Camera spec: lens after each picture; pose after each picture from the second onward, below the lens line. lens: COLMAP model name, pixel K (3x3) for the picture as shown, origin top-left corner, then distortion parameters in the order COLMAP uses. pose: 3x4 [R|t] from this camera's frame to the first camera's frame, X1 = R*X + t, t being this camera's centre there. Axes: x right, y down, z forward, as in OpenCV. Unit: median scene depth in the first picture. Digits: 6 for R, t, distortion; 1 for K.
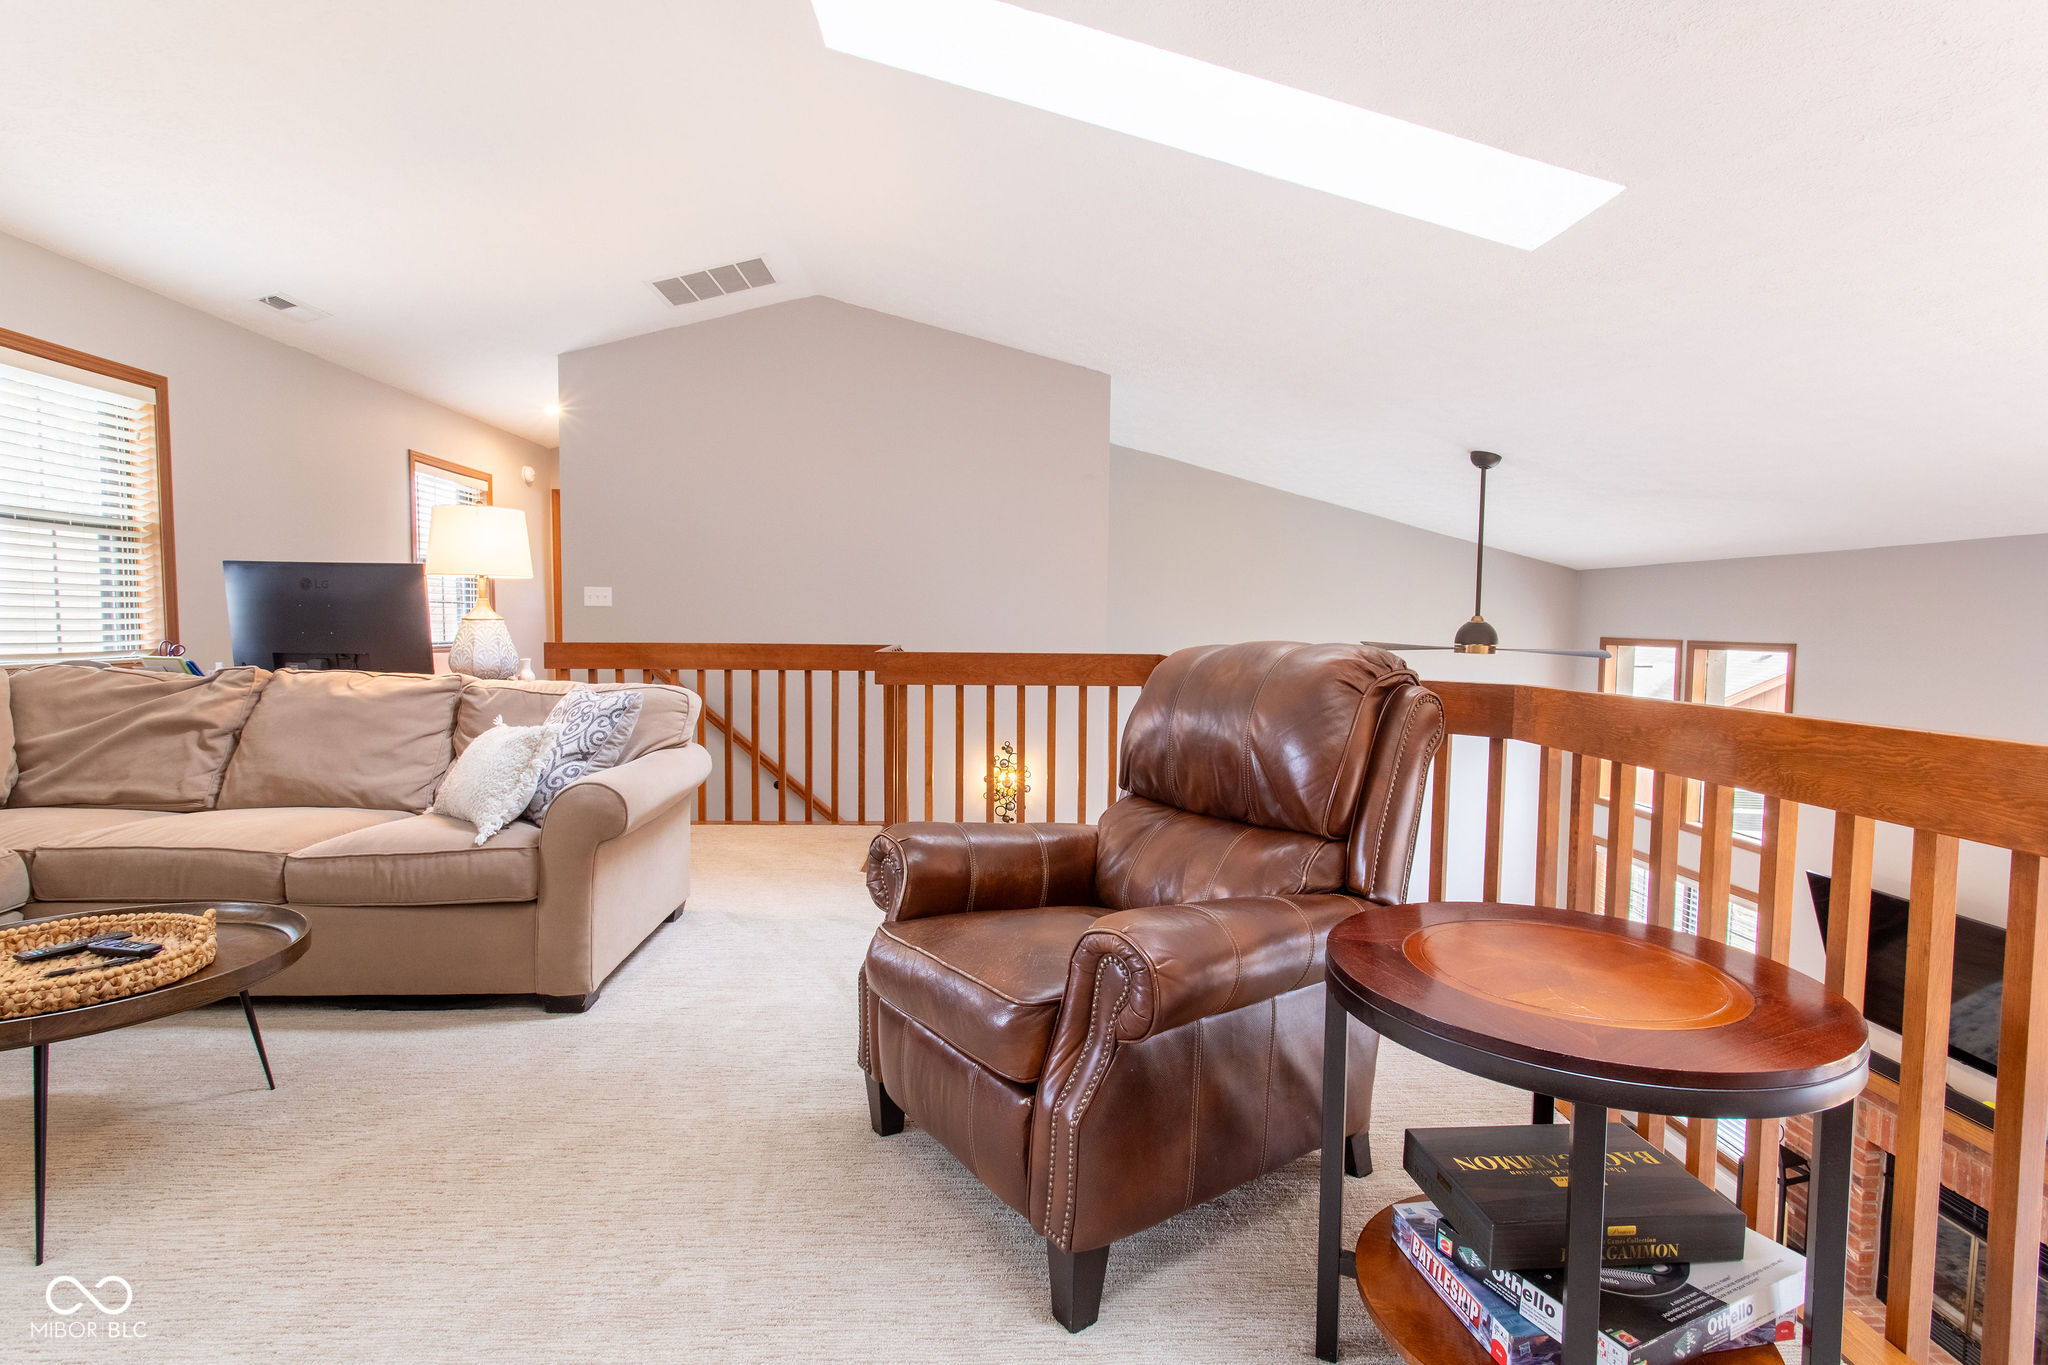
lens RADIAL K [[976.2, 0, 1015.8], [0, 976.2, 682.3], [0, 0, 1]] dist [-0.000218, 0.000821]
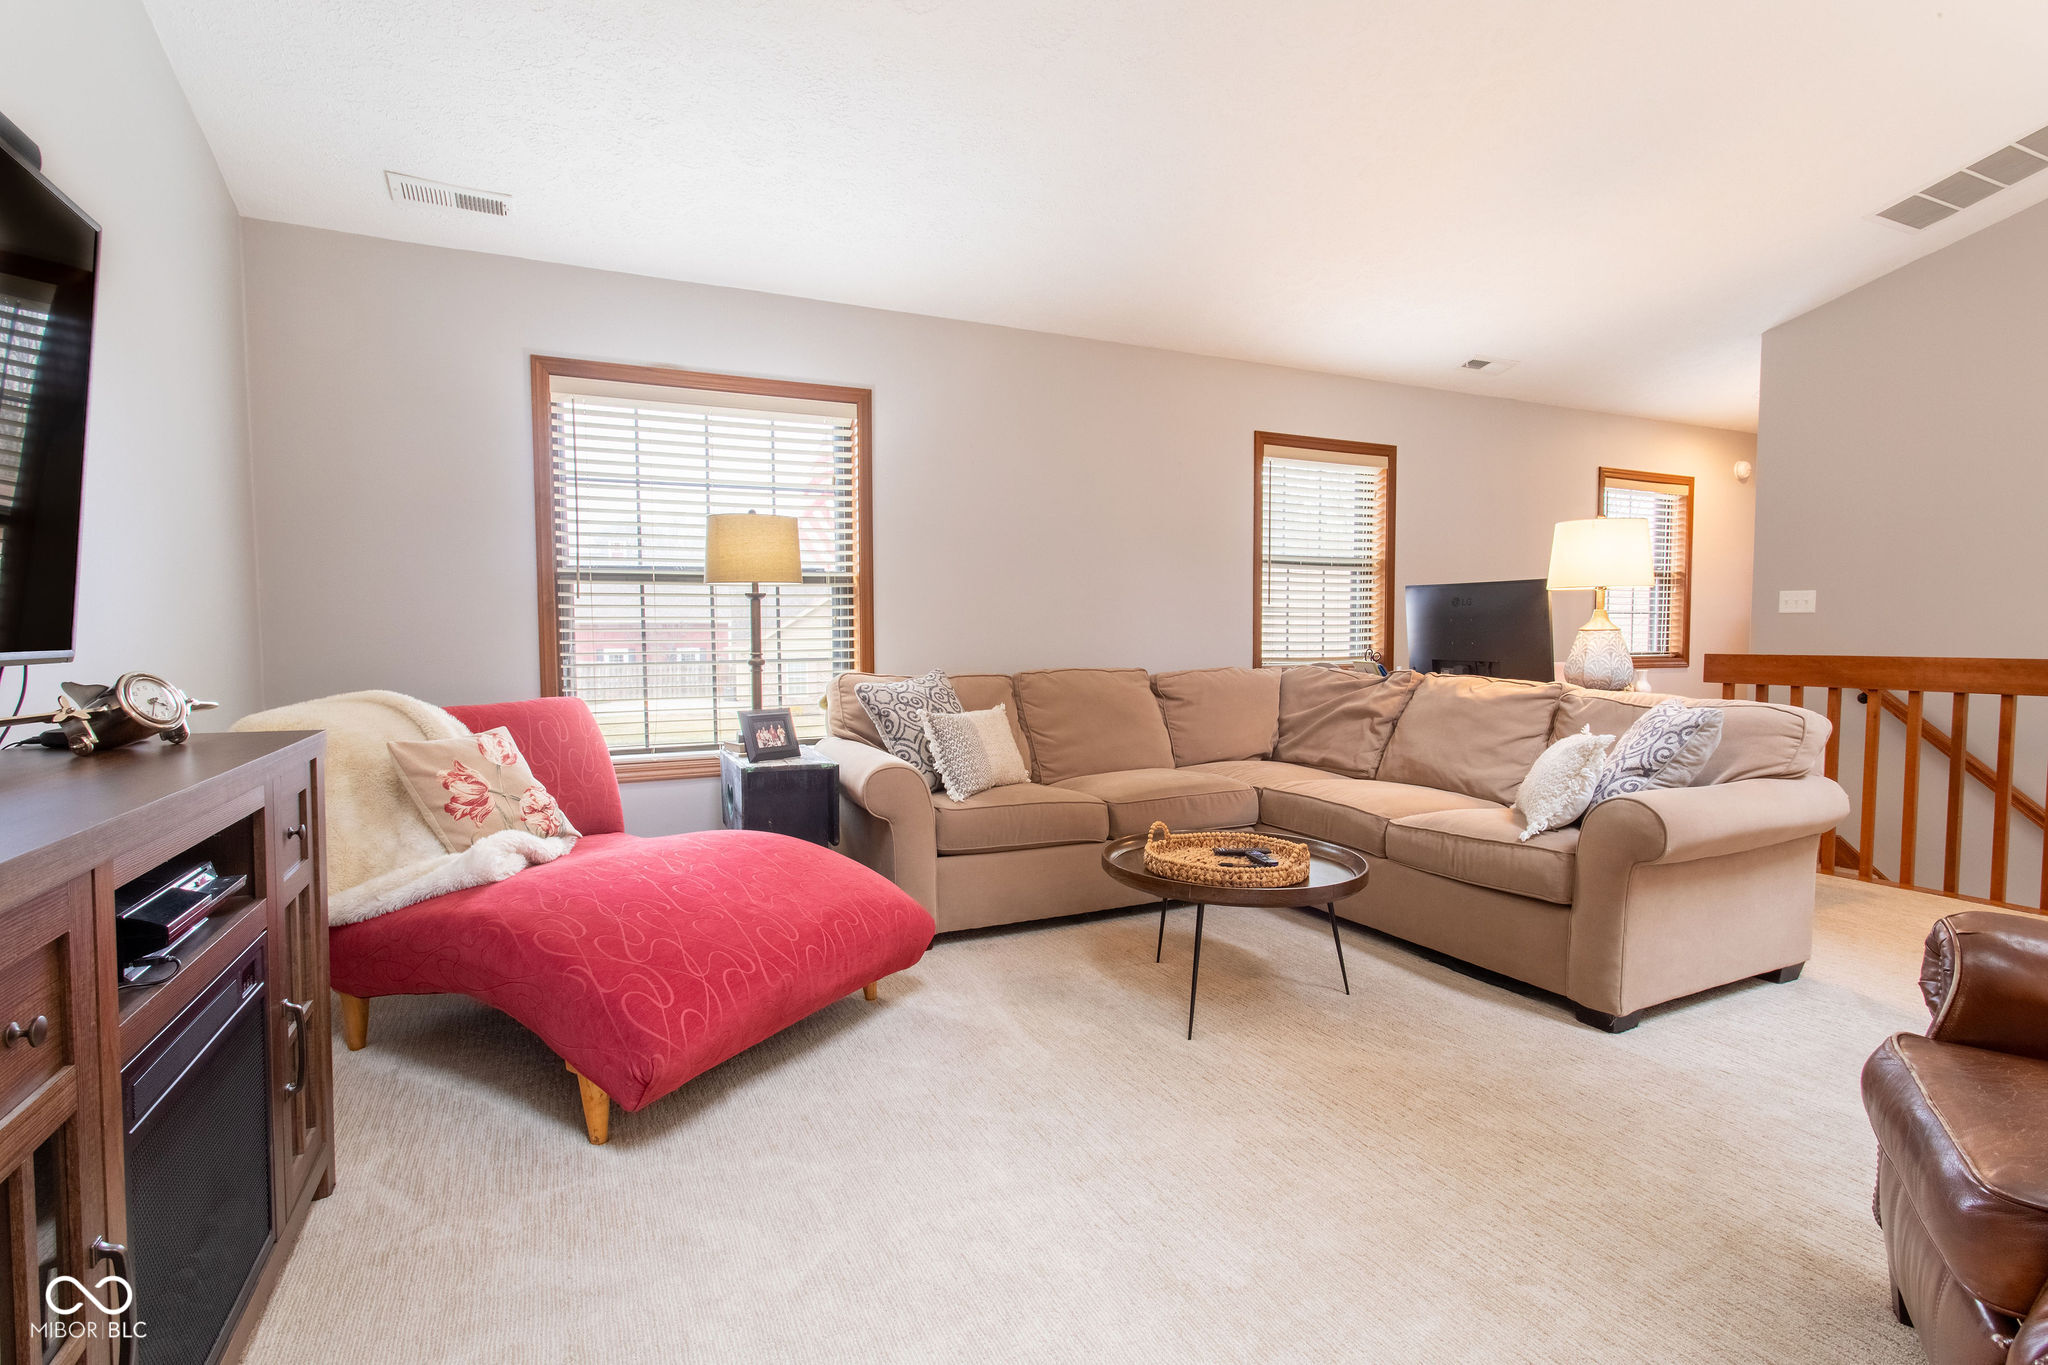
lens RADIAL K [[976.2, 0, 1015.8], [0, 976.2, 682.3], [0, 0, 1]] dist [-0.000218, 0.000821]
pose [[0.394174, 0.037492, -0.918271, 0.174429], [-0.048016, 0.998643, 0.020162, -0.001783], [0.917781, 0.036145, 0.395439, 0.049238]]
